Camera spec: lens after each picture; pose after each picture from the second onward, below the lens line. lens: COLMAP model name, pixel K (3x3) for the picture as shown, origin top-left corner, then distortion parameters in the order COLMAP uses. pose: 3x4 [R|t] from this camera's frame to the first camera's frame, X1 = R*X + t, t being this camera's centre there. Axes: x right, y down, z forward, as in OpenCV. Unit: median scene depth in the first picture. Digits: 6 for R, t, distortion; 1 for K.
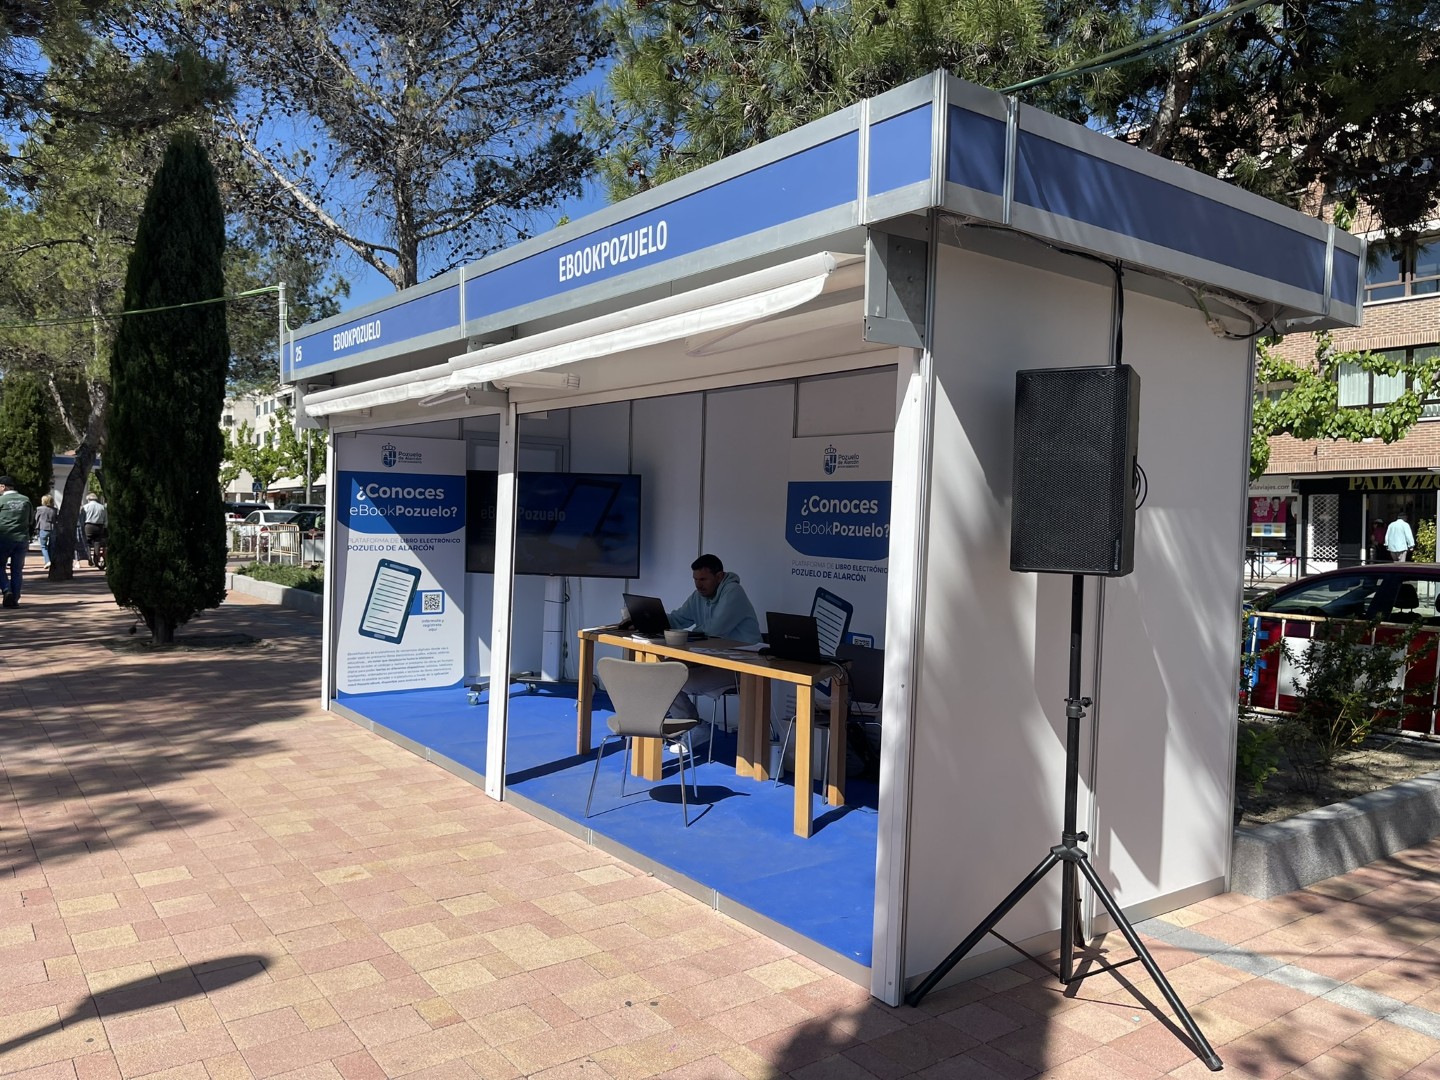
lens RADIAL K [[1076.3, 0, 724.2], [0, 1076.3, 546.9], [0, 0, 1]] dist [0.087979, -0.112009]
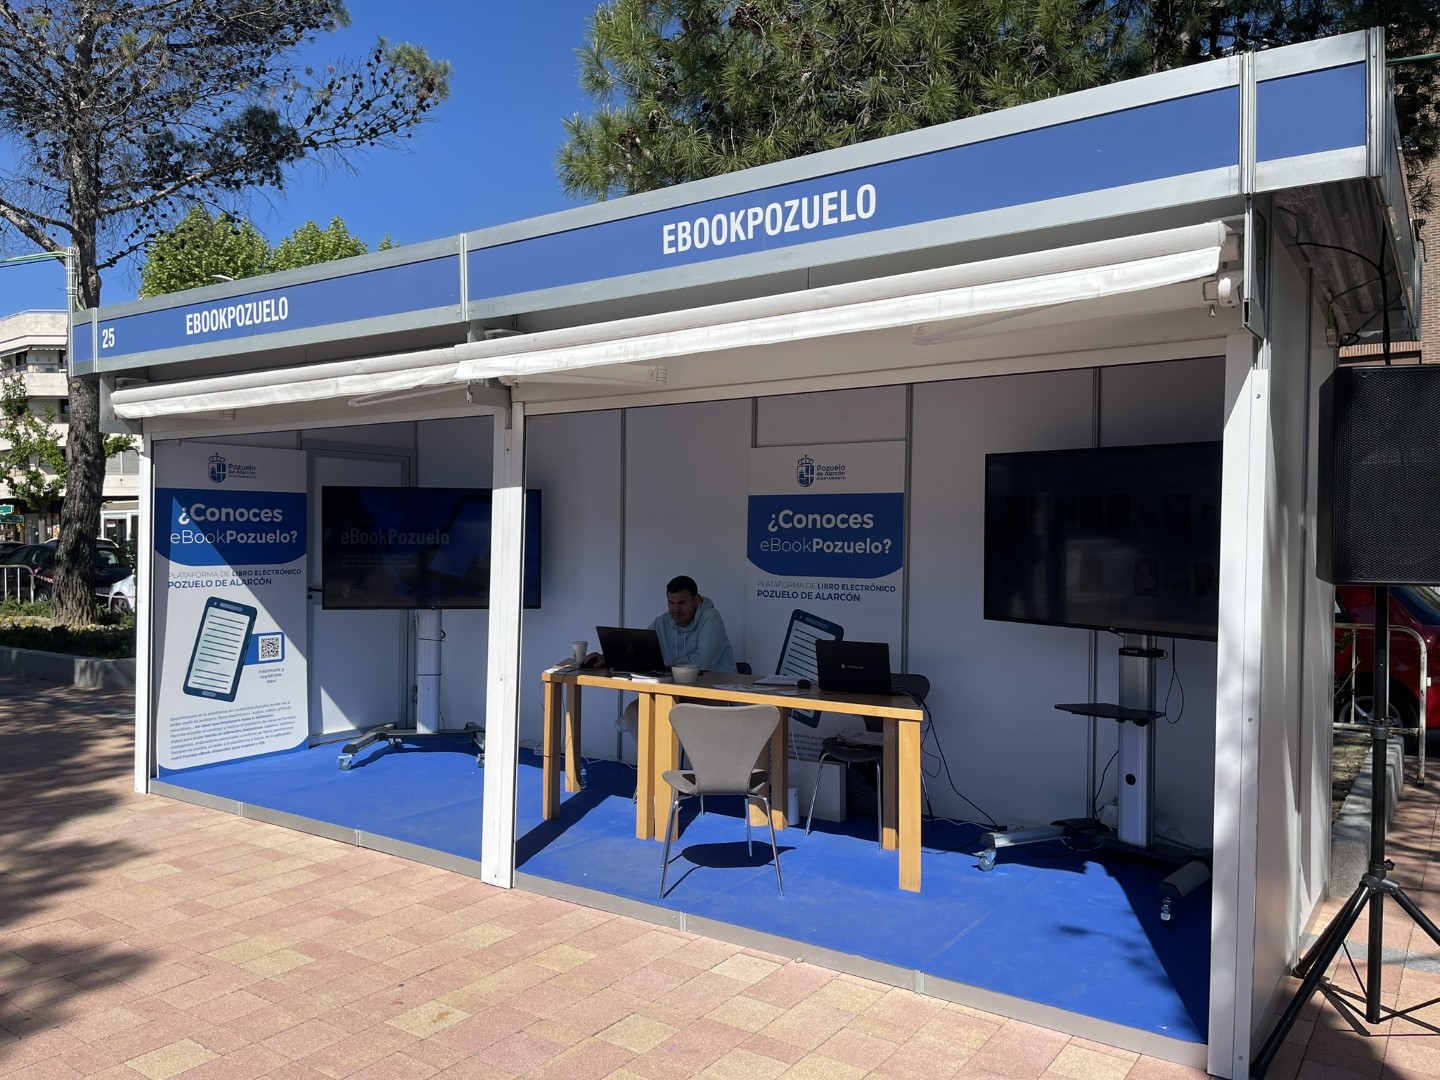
lens RADIAL K [[1076.3, 0, 724.2], [0, 1076.3, 546.9], [0, 0, 1]] dist [0.087979, -0.112009]
pose [[0.948993, -0.024207, 0.314365, -0.310152], [0.029151, 0.999514, -0.011036, -0.009135], [-0.313945, 0.019637, 0.949238, 0.170350]]
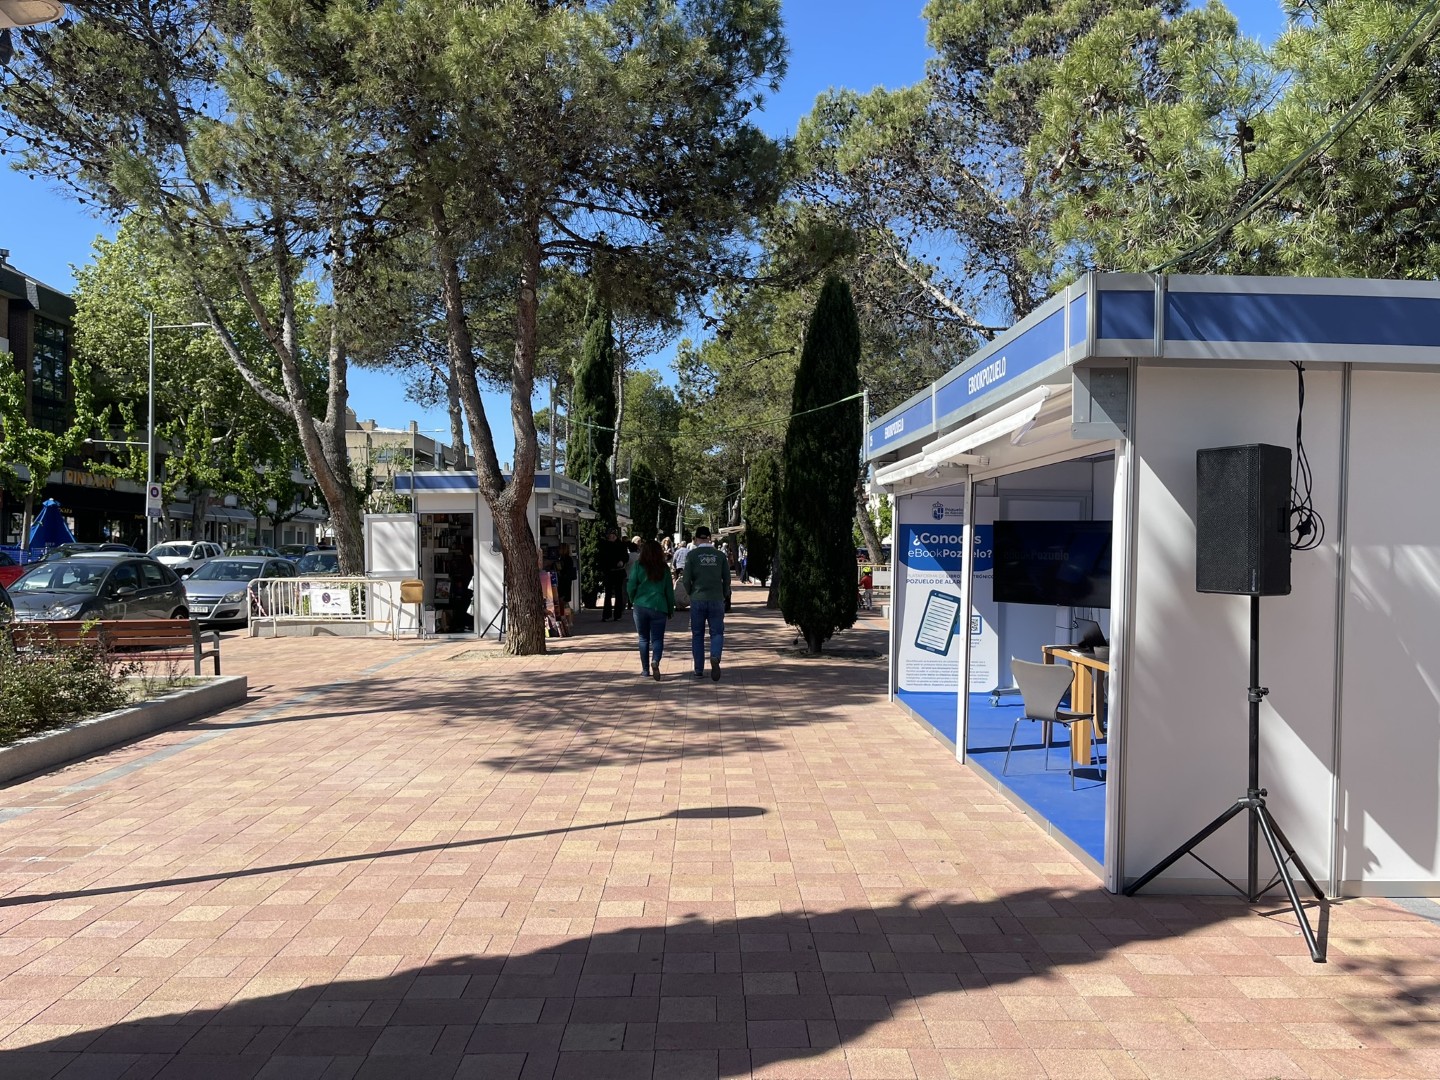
lens RADIAL K [[1061.6, 0, 739.4], [0, 1061.6, 539.5], [0, 0, 1]] dist [0.087234, -0.108274]
pose [[0.819936, -0.014084, -0.572281, 0.344652], [-0.012935, 0.998986, -0.043118, 0.013063], [0.572308, 0.042757, 0.818923, -0.283826]]
